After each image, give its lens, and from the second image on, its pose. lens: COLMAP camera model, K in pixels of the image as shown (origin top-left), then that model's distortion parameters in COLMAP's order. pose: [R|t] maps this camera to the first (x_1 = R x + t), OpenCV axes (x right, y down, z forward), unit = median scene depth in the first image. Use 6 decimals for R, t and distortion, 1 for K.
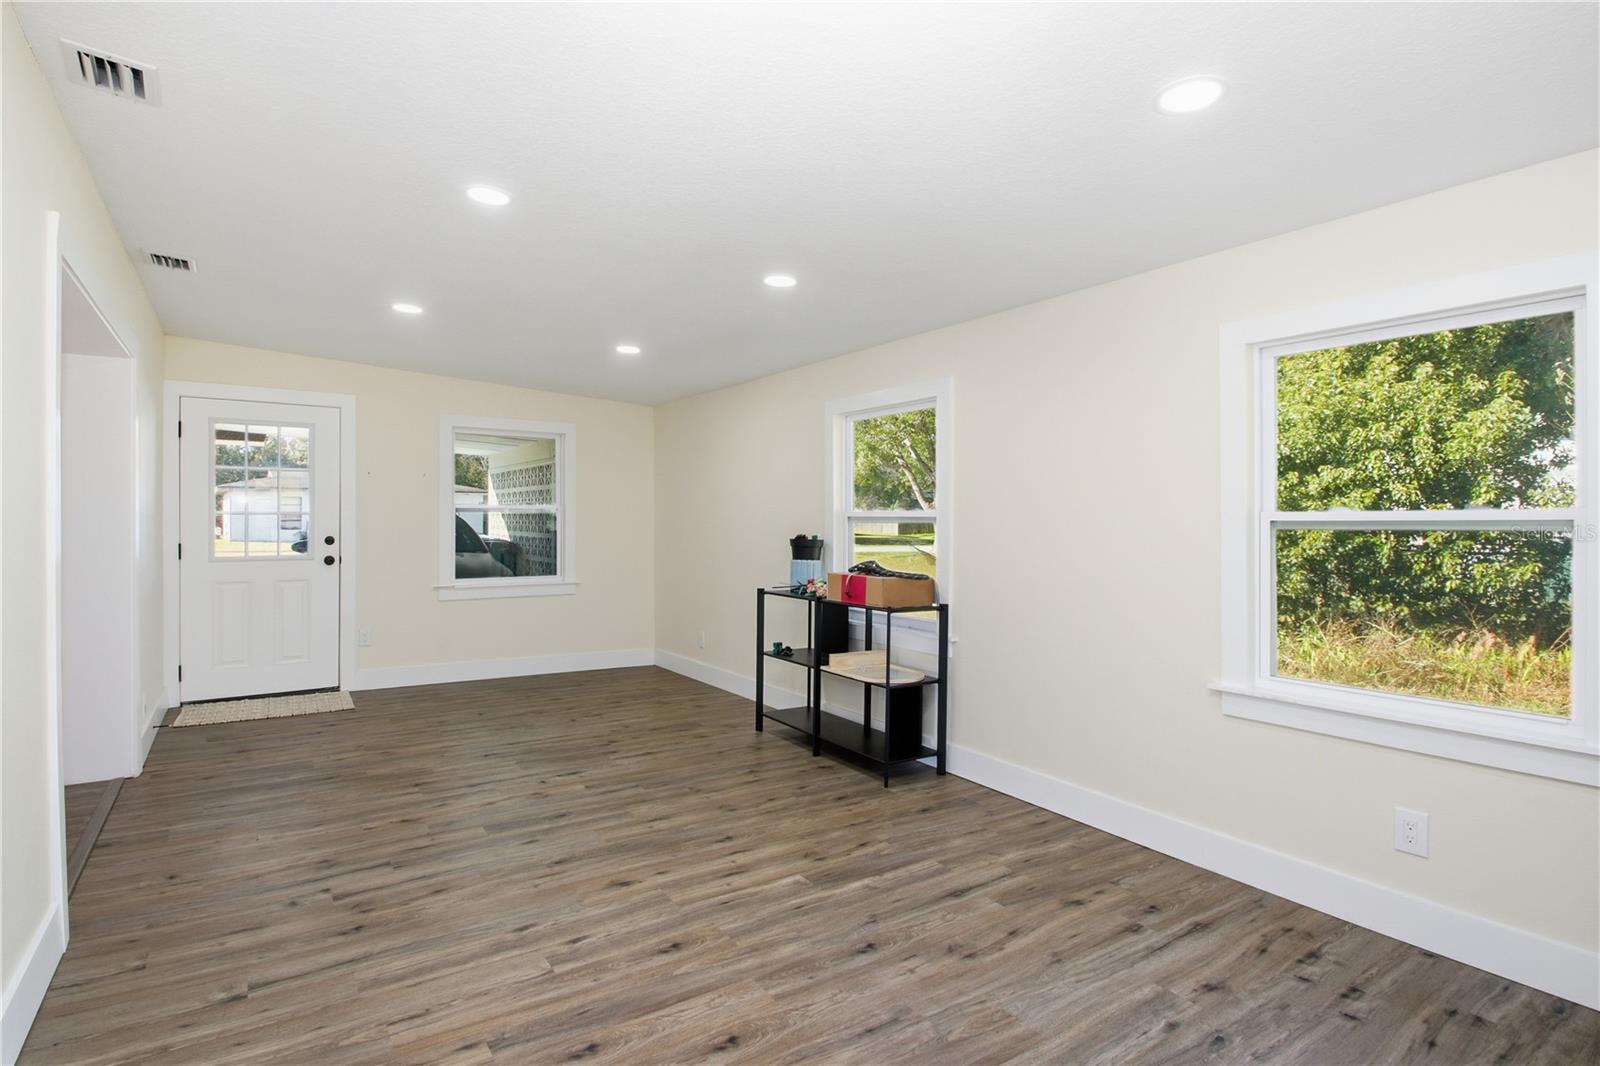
lens RADIAL K [[795.7, 0, 780.3], [0, 795.7, 527.0], [0, 0, 1]] dist [0.001181, -0.016021]
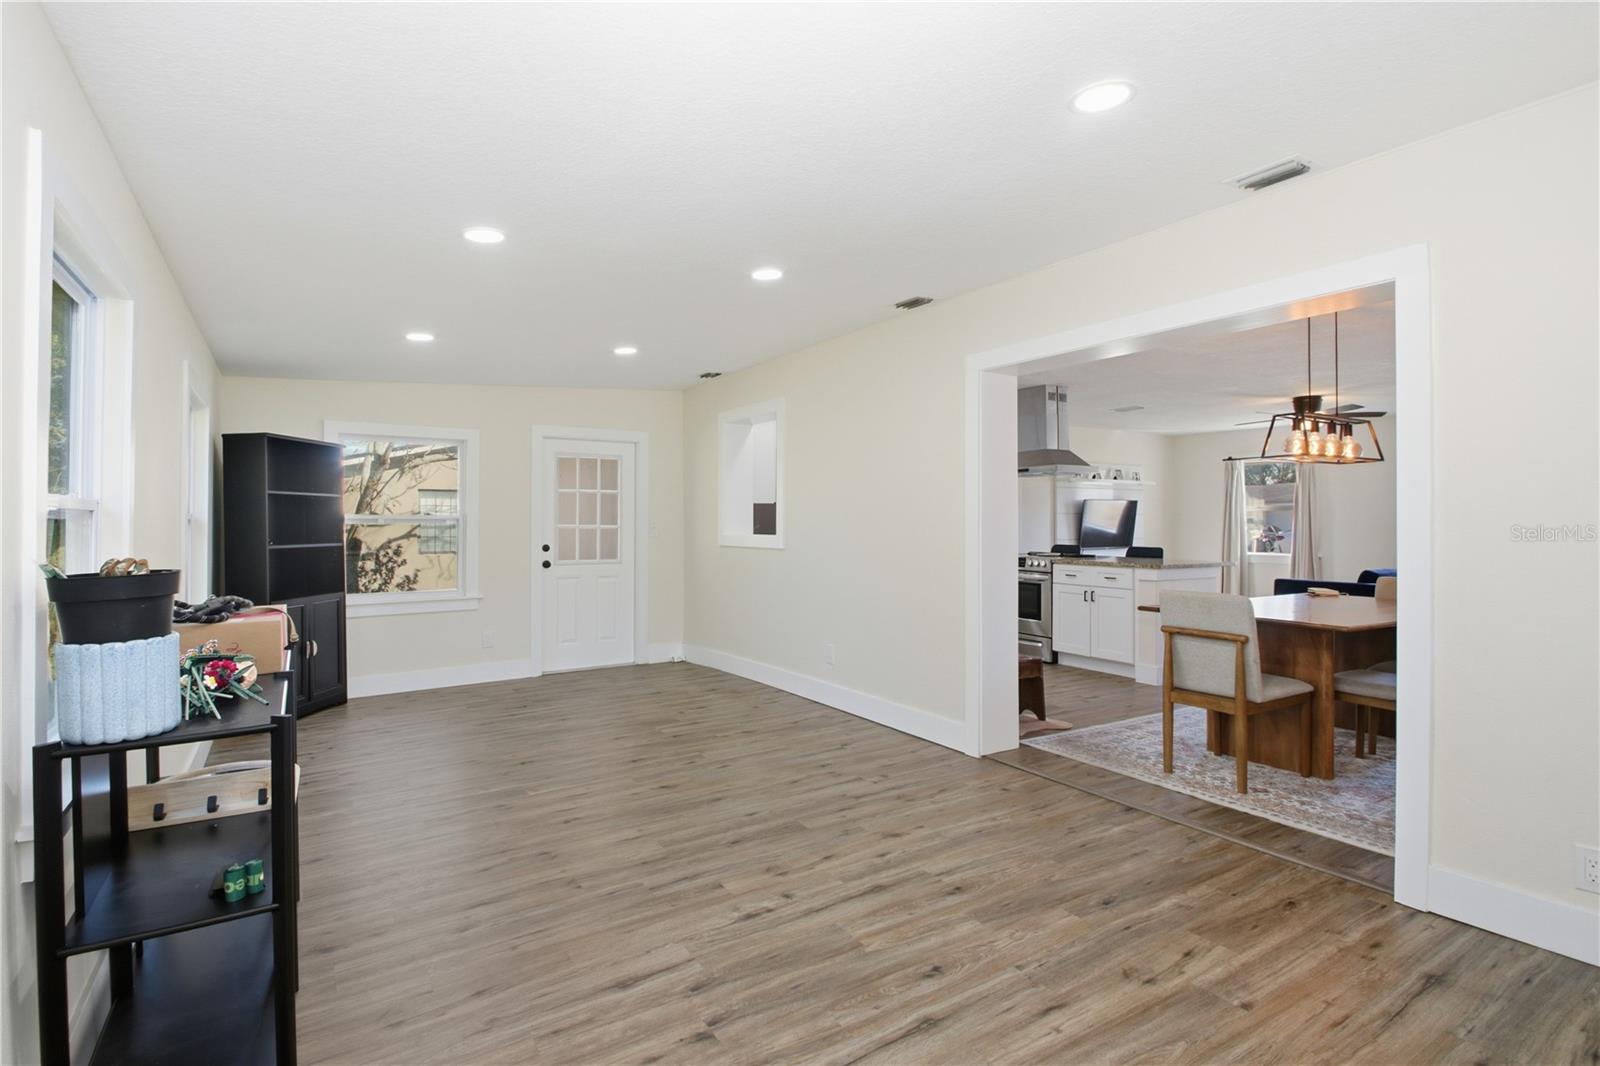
lens RADIAL K [[795.7, 0, 780.3], [0, 795.7, 527.0], [0, 0, 1]] dist [0.001181, -0.016021]
pose [[-0.999460, -0.003069, 0.032706, -0.342365], [-0.002669, 0.999921, 0.012245, -0.009477], [-0.032741, 0.012152, -0.999390, 1.839373]]
